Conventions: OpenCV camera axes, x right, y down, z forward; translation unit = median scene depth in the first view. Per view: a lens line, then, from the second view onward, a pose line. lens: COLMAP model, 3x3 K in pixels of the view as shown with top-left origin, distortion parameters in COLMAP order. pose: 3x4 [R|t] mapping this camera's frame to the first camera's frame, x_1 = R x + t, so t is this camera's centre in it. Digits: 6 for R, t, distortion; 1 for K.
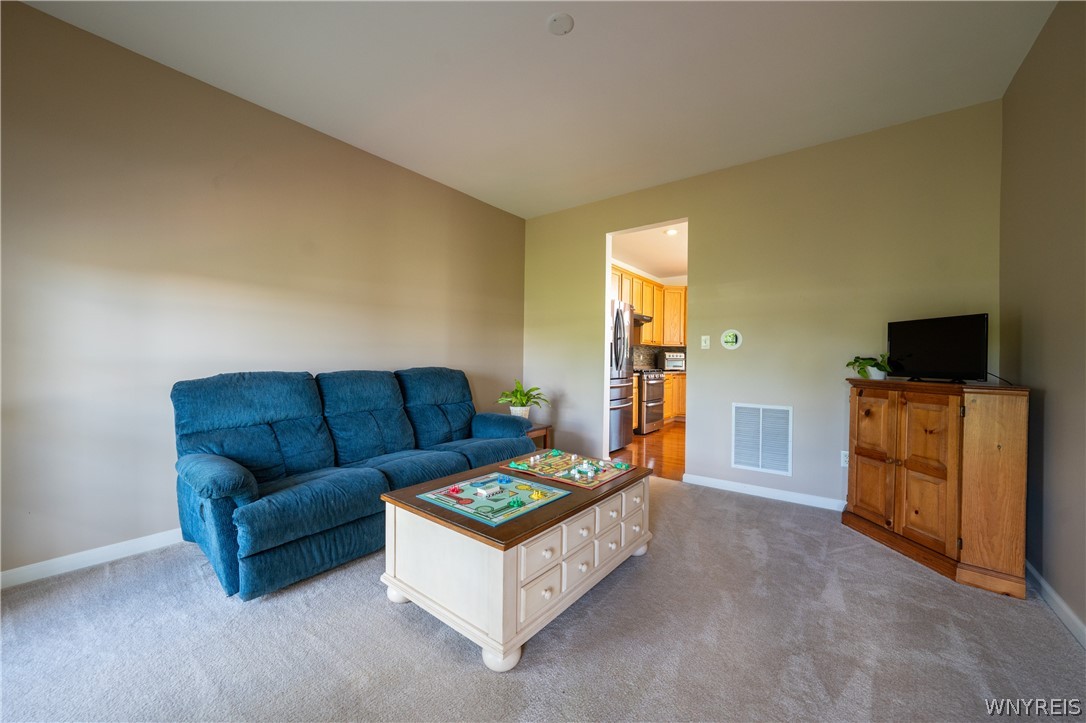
lens RADIAL K [[403.2, 0, 541.6], [0, 403.2, 360.6], [0, 0, 1]] dist [-0.021628, 0.005830]
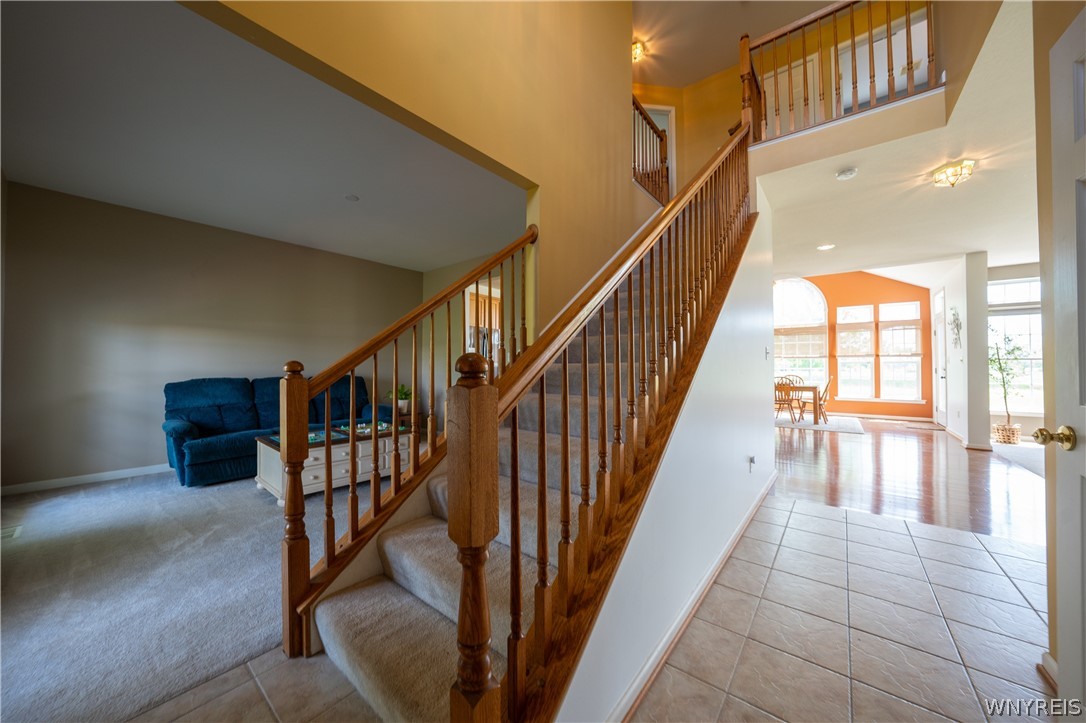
lens RADIAL K [[373.4, 0, 543.8], [0, 373.4, 359.5], [0, 0, 1]] dist [-0.022576, 0.003203]
pose [[0.999640, -0.005461, -0.026284, 0.931536], [0.004886, 0.999749, -0.021866, -0.013038], [0.026397, 0.021730, 0.999415, -0.704520]]
